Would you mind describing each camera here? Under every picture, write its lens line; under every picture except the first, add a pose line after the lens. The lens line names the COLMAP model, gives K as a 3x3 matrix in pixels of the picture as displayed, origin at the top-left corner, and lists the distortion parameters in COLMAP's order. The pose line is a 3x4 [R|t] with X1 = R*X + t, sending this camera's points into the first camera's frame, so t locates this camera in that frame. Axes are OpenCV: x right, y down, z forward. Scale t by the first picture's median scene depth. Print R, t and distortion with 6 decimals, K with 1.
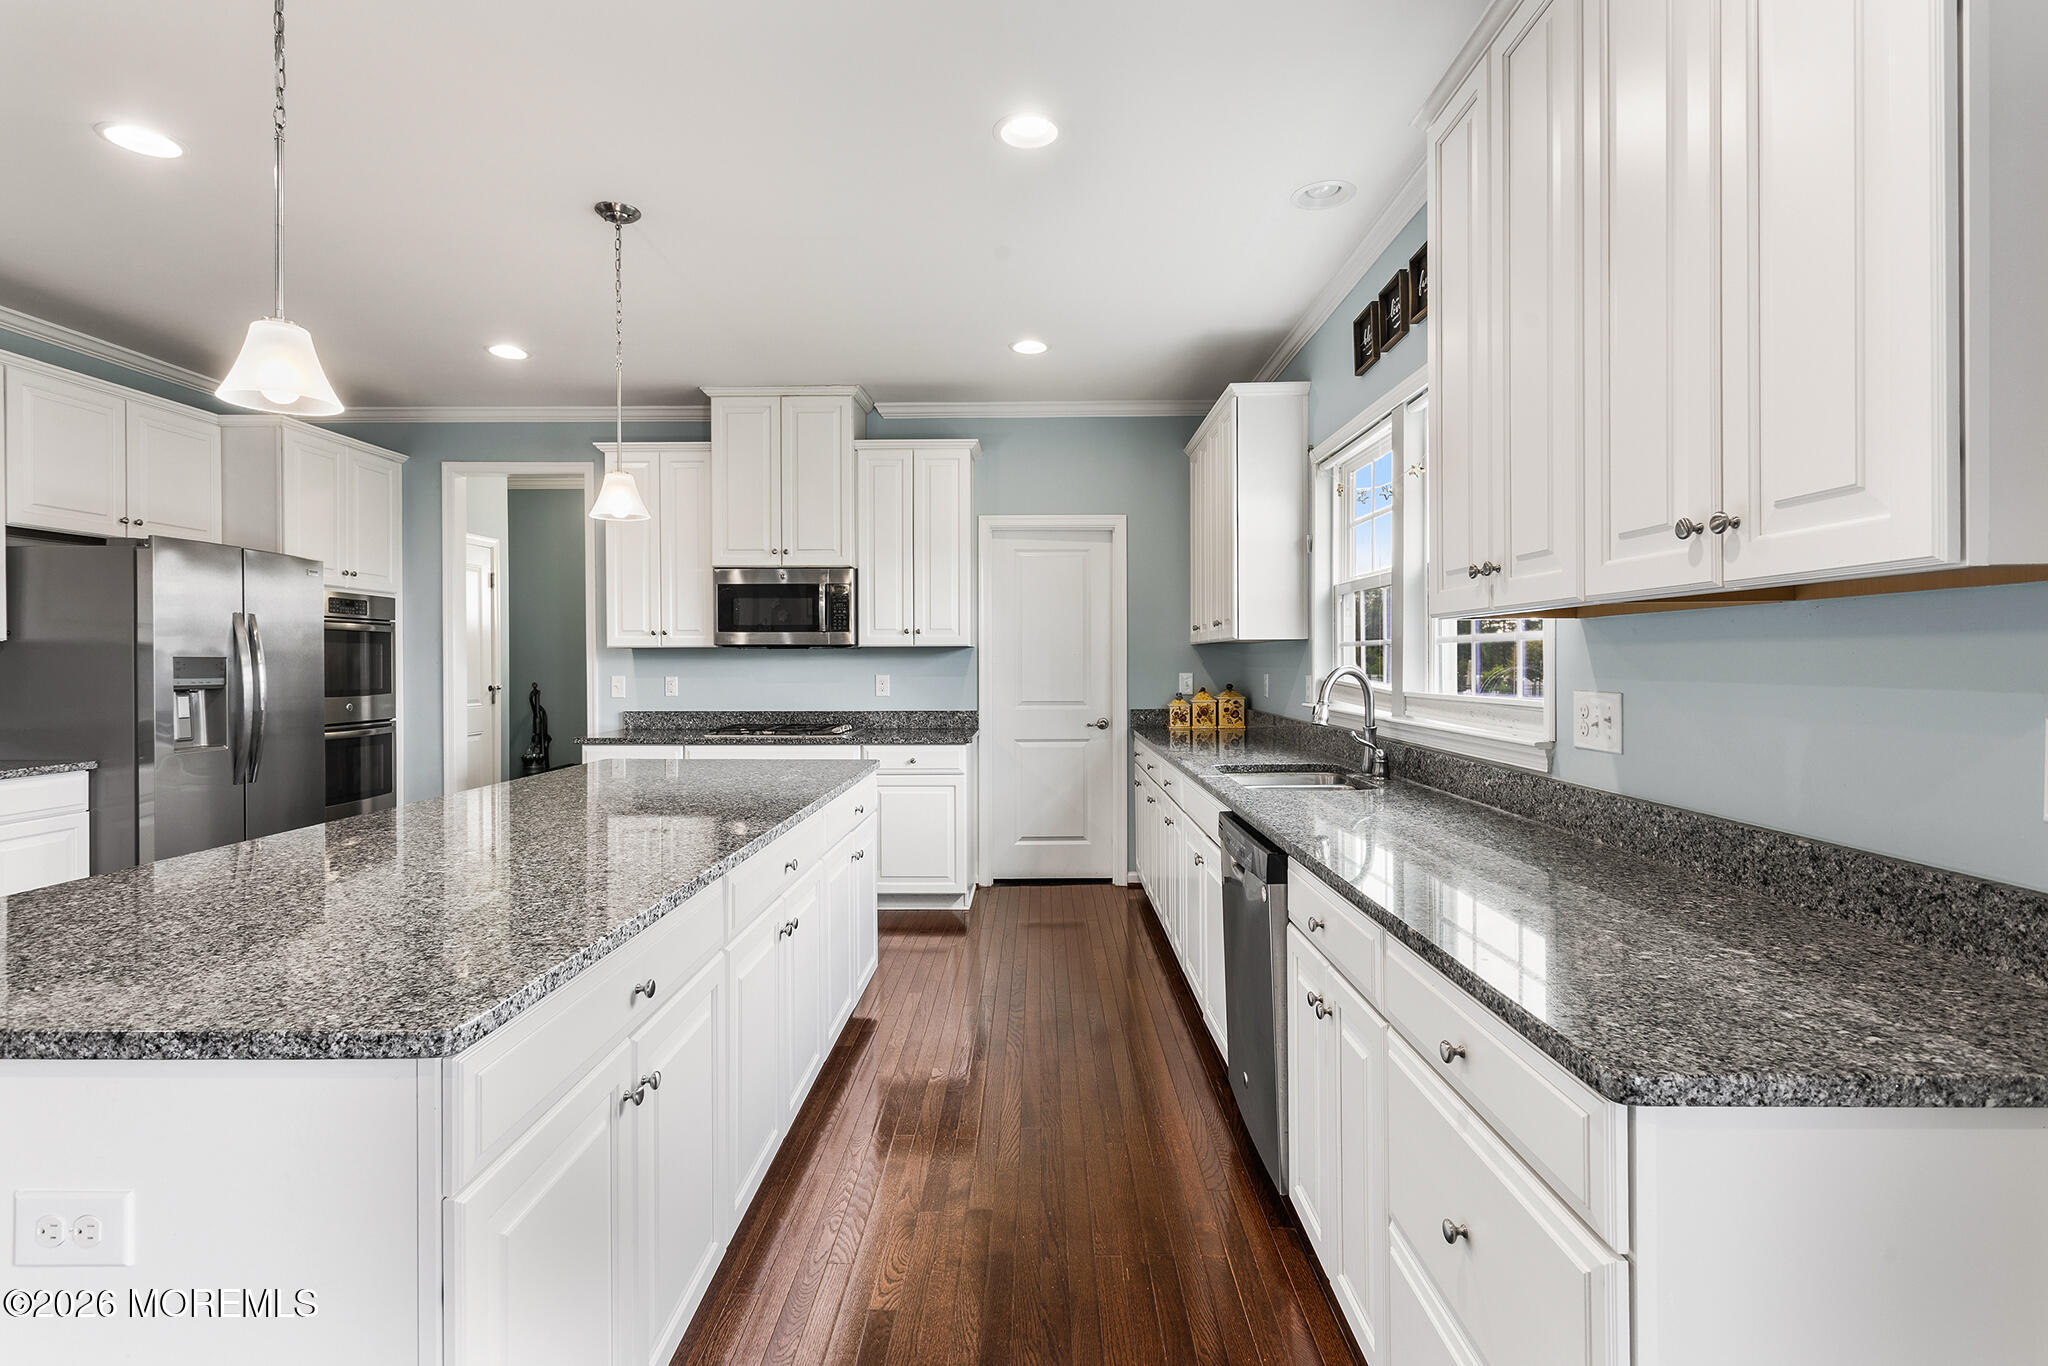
lens RADIAL K [[968.4, 0, 1024.0], [0, 968.4, 683.0], [0, 0, 1]] dist [0.000921, 0.000243]
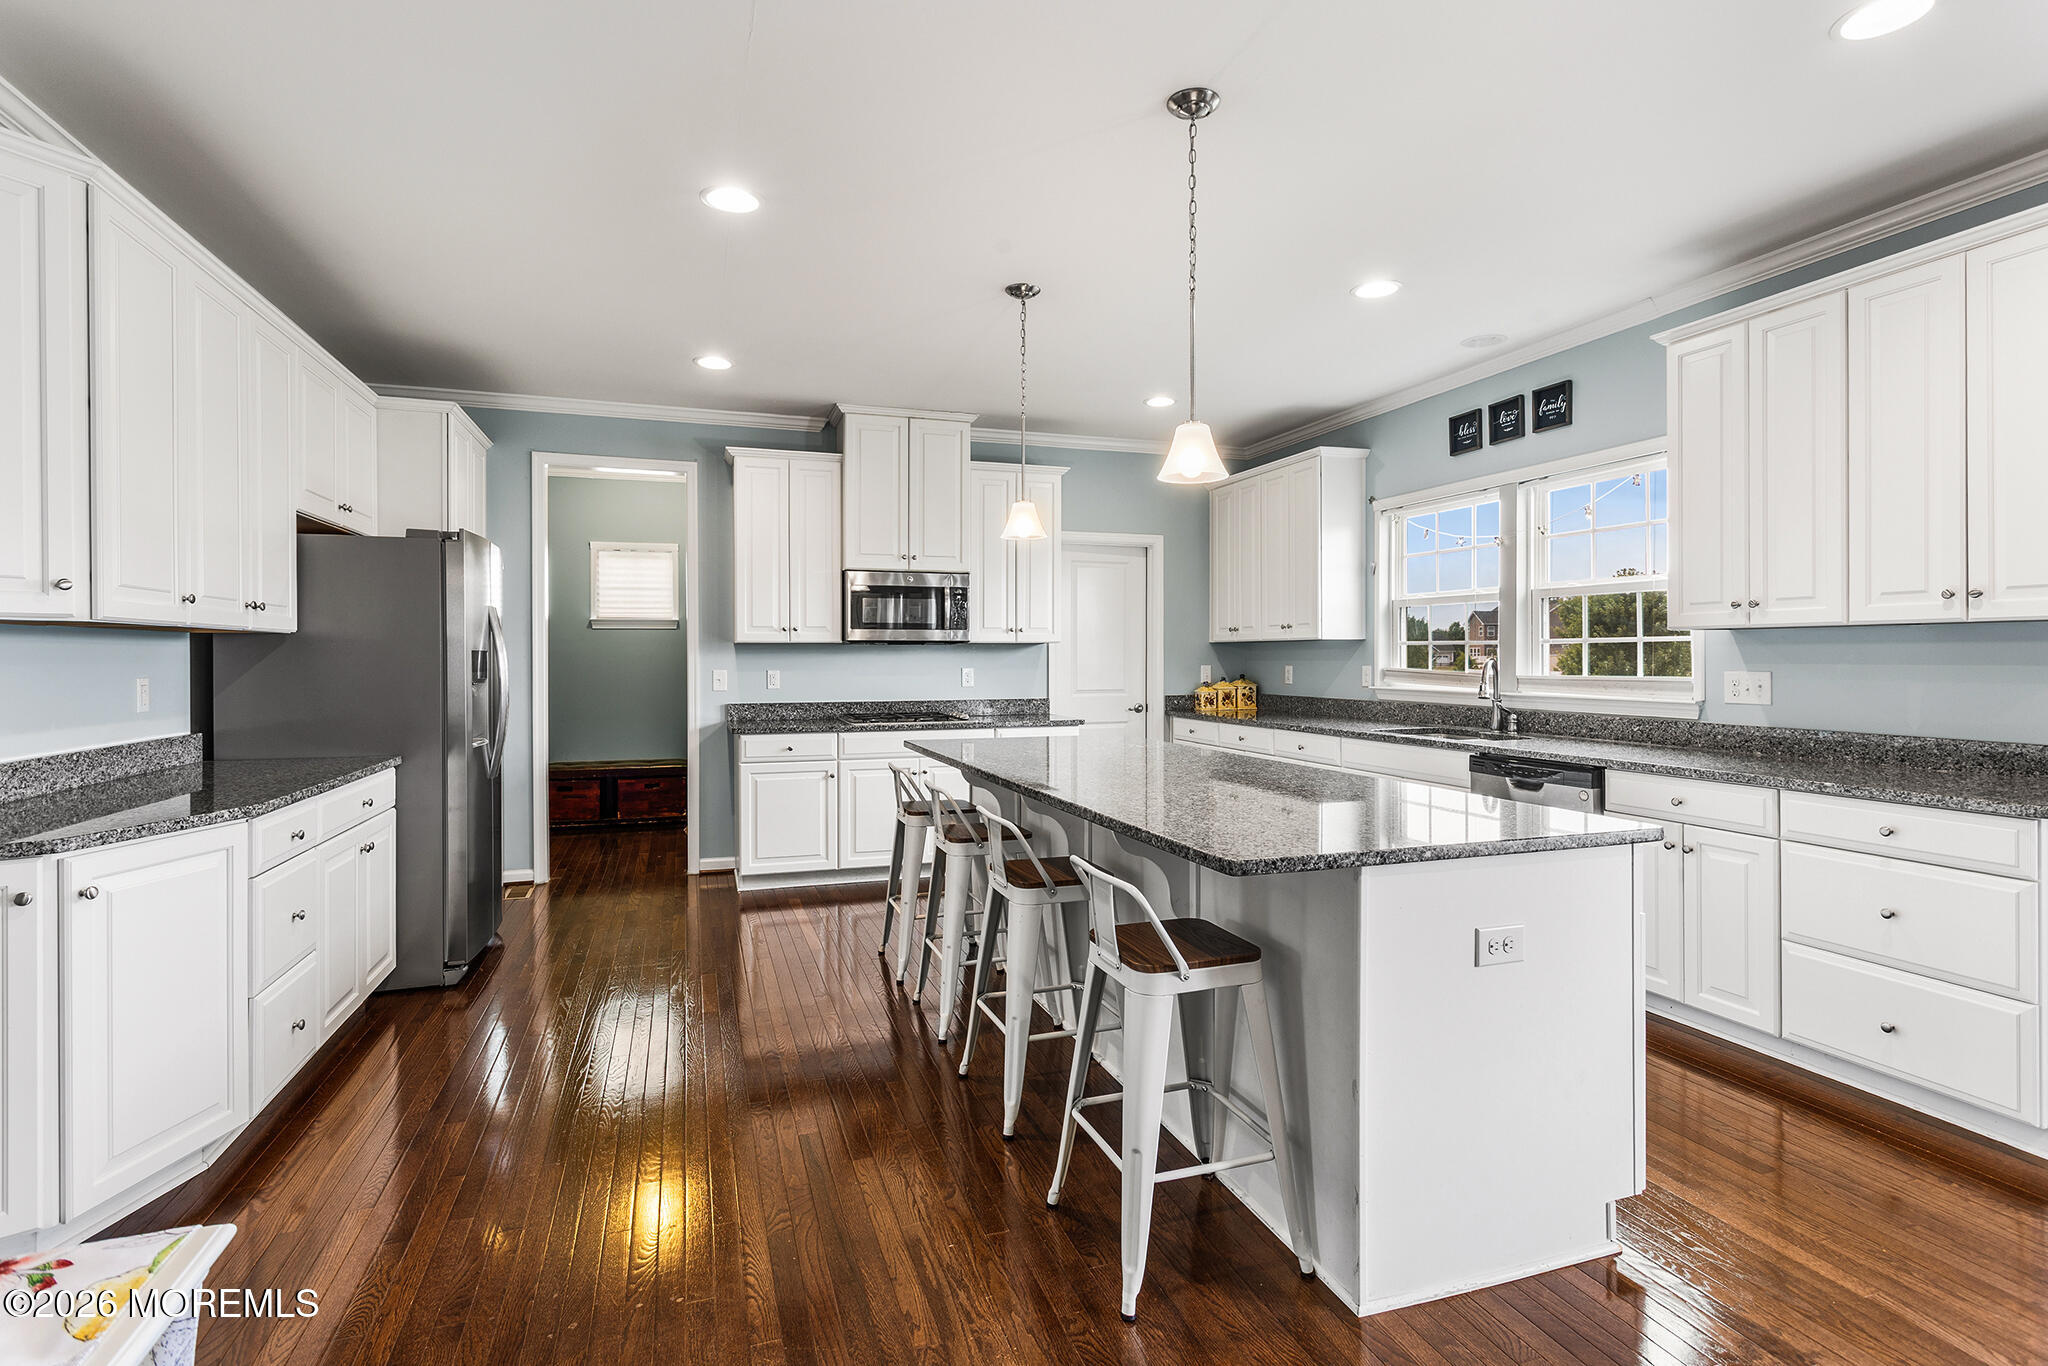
lens RADIAL K [[984.2, 0, 1011.9], [0, 984.2, 667.0], [0, 0, 1]] dist [-0.000196, -0.000121]
pose [[0.943424, -0.003502, 0.331569, -0.507712], [0.007848, 0.999900, -0.011768, 0.004705], [-0.331495, 0.013704, 0.943357, -0.103739]]
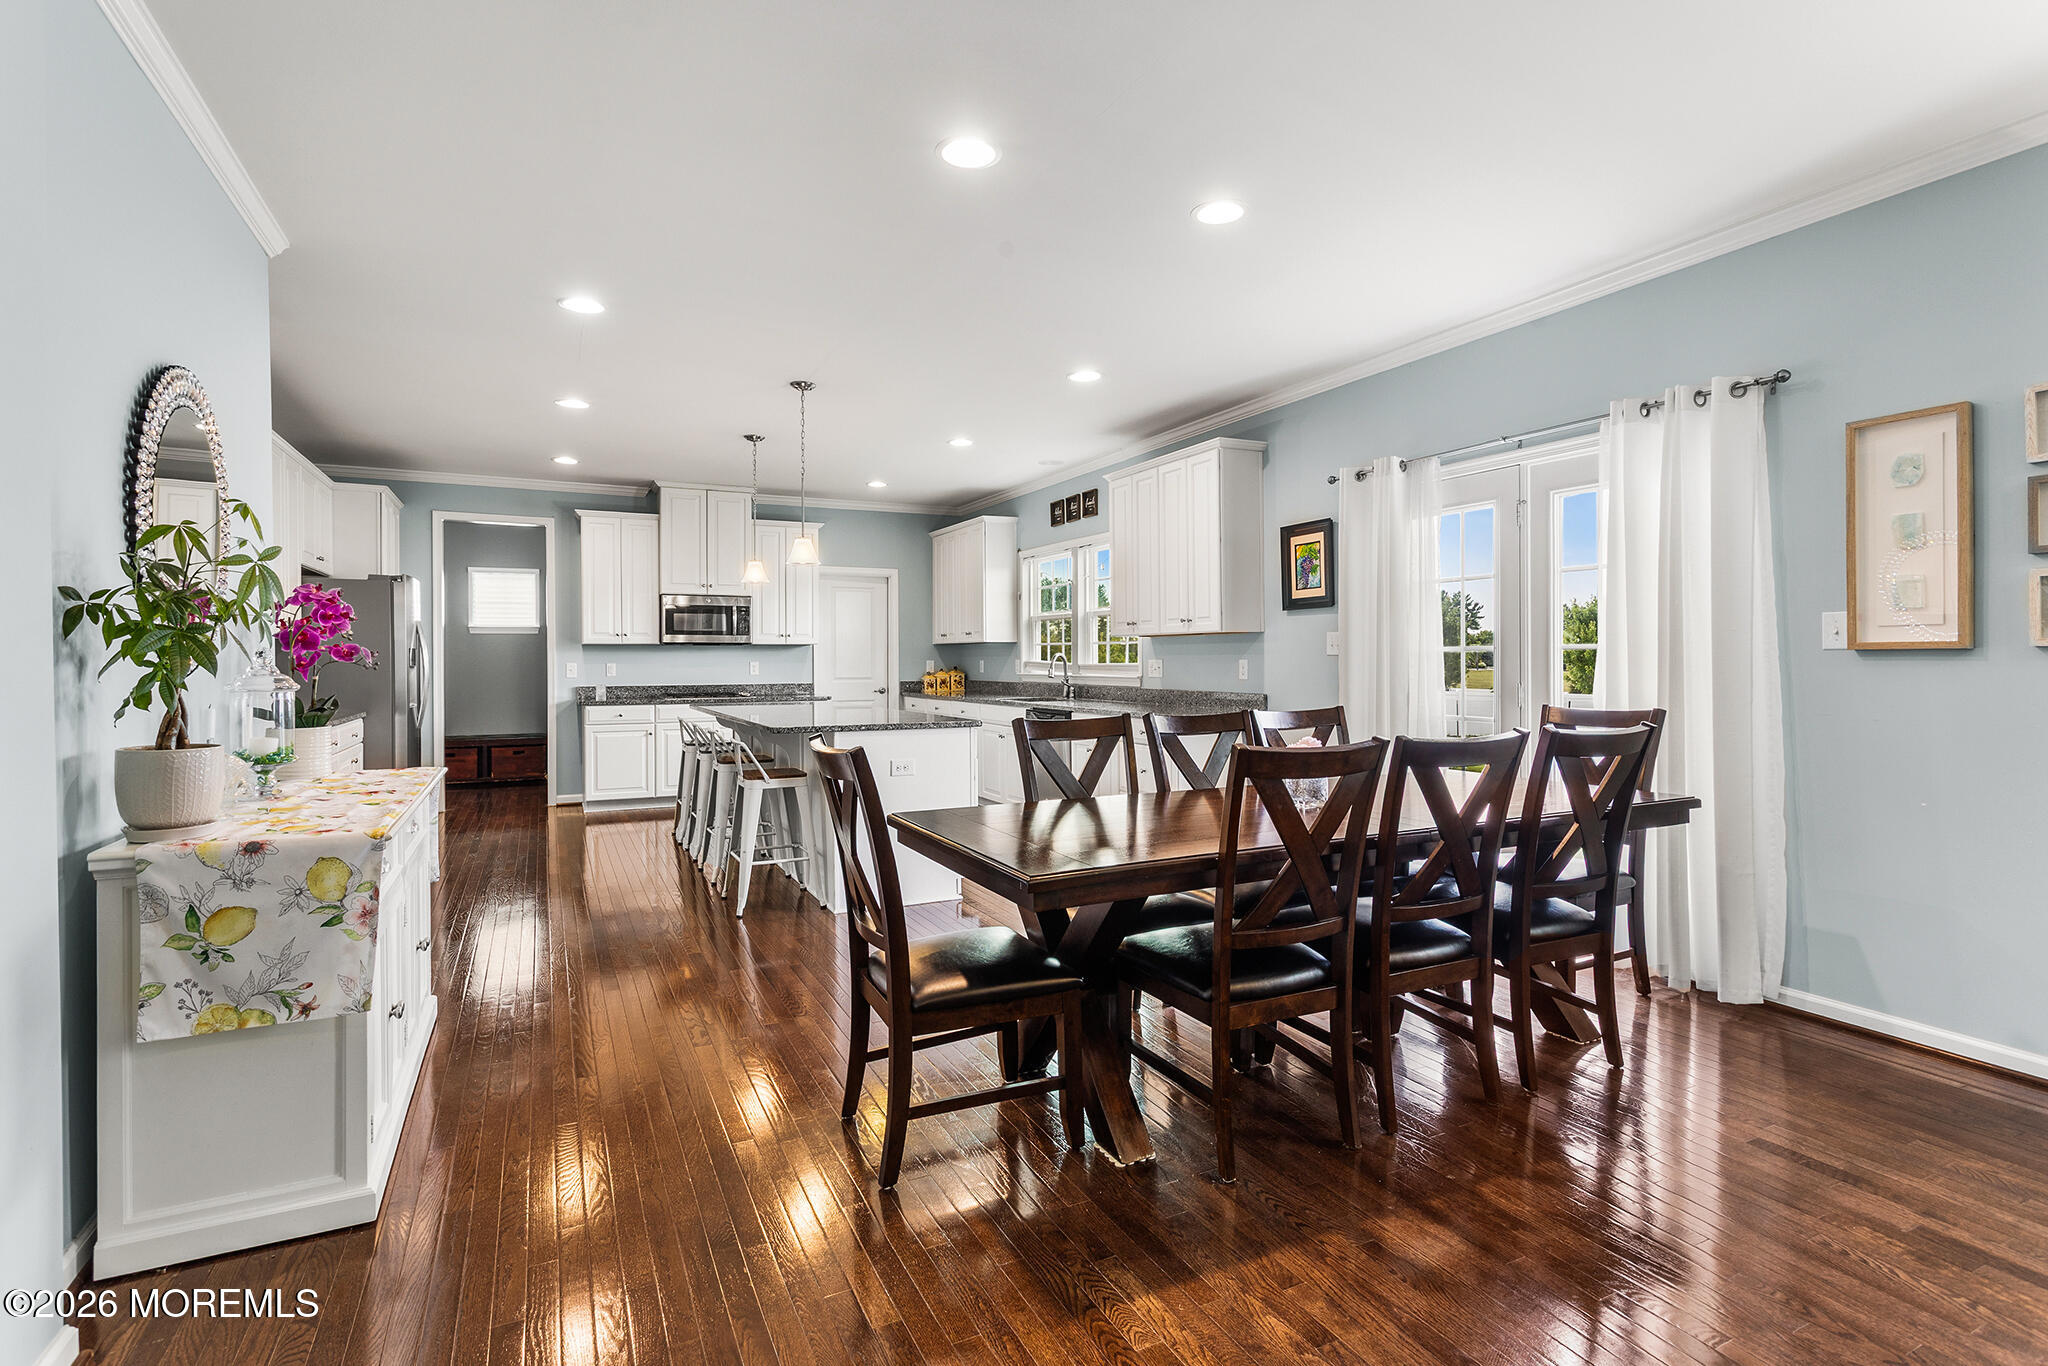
lens RADIAL K [[984.2, 0, 1011.9], [0, 984.2, 667.0], [0, 0, 1]] dist [-0.000196, -0.000121]
pose [[0.894480, -0.004909, 0.447080, -0.524636], [0.012184, 0.999836, -0.013398, 0.028871], [-0.446941, 0.017431, 0.894394, -0.693658]]
